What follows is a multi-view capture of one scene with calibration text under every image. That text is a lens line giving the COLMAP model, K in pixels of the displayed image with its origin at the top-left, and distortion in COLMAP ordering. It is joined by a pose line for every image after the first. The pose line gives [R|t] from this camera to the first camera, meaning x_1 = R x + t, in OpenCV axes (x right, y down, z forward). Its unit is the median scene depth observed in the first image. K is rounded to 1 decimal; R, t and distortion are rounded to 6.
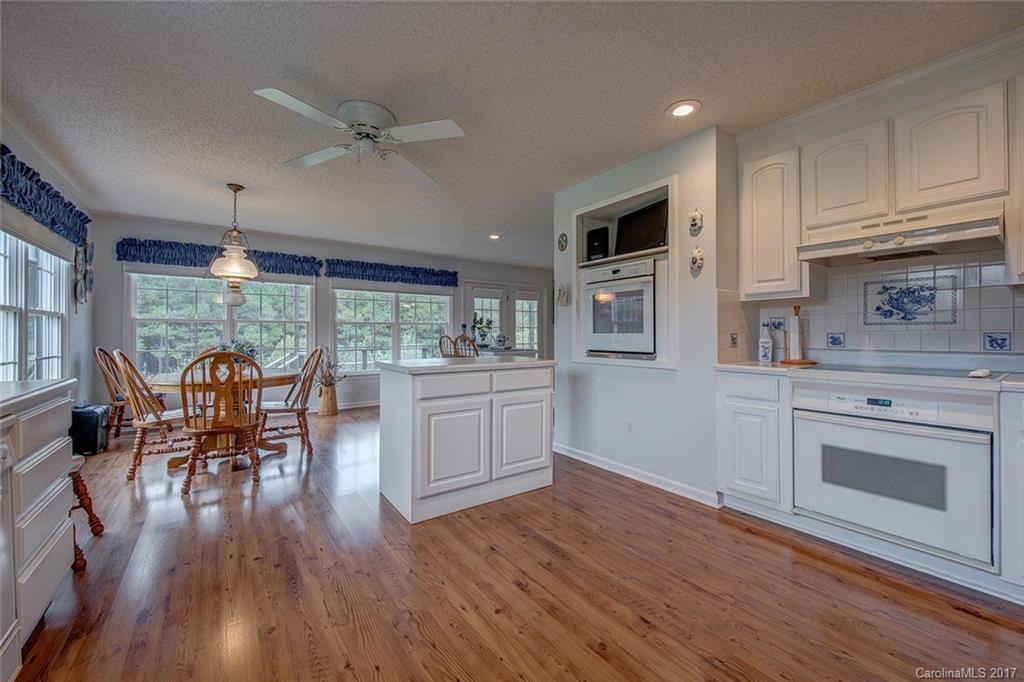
lens RADIAL K [[407.9, 0, 517.6], [0, 407.9, 333.0], [0, 0, 1]] dist [-0.002051, -0.001428]
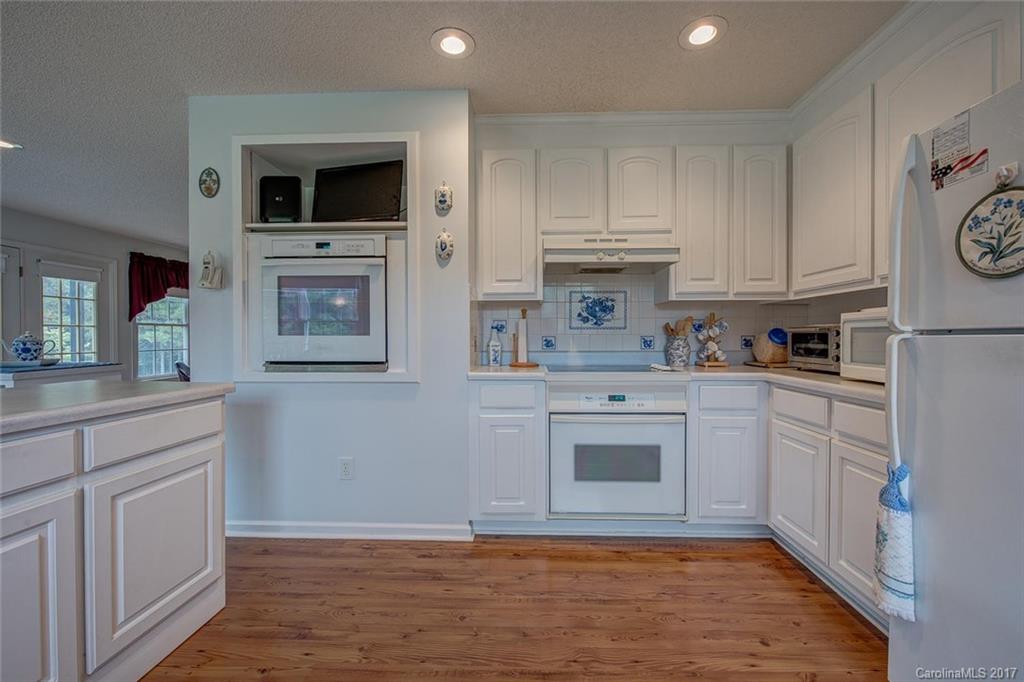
lens RADIAL K [[407.9, 0, 518.9], [0, 407.9, 341.5], [0, 0, 1]] dist [-0.002051, -0.001428]
pose [[0.617030, -0.007359, 0.786905, -0.118856], [-0.002935, 0.999928, 0.011653, 0.002078], [-0.786934, -0.009500, 0.616964, 0.403126]]
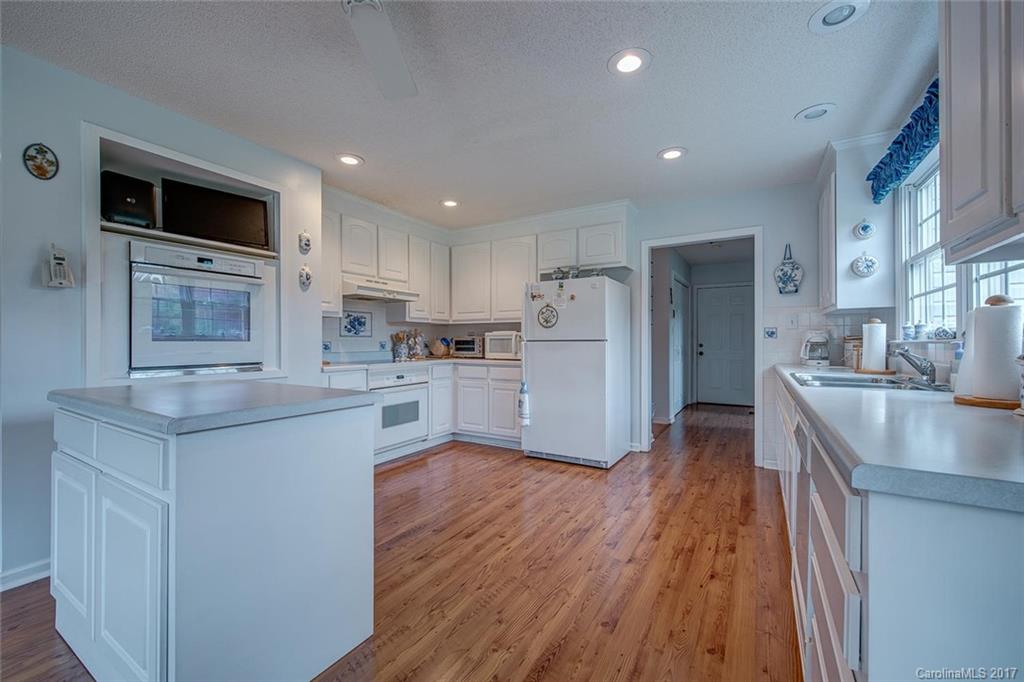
lens RADIAL K [[407.9, 0, 529.6], [0, 407.9, 339.7], [0, 0, 1]] dist [-0.002051, -0.001428]
pose [[-0.422336, 0.006656, 0.906415, -0.888273], [-0.000817, 0.999970, -0.007724, 0.003684], [-0.906439, -0.004002, -0.422318, 0.973631]]
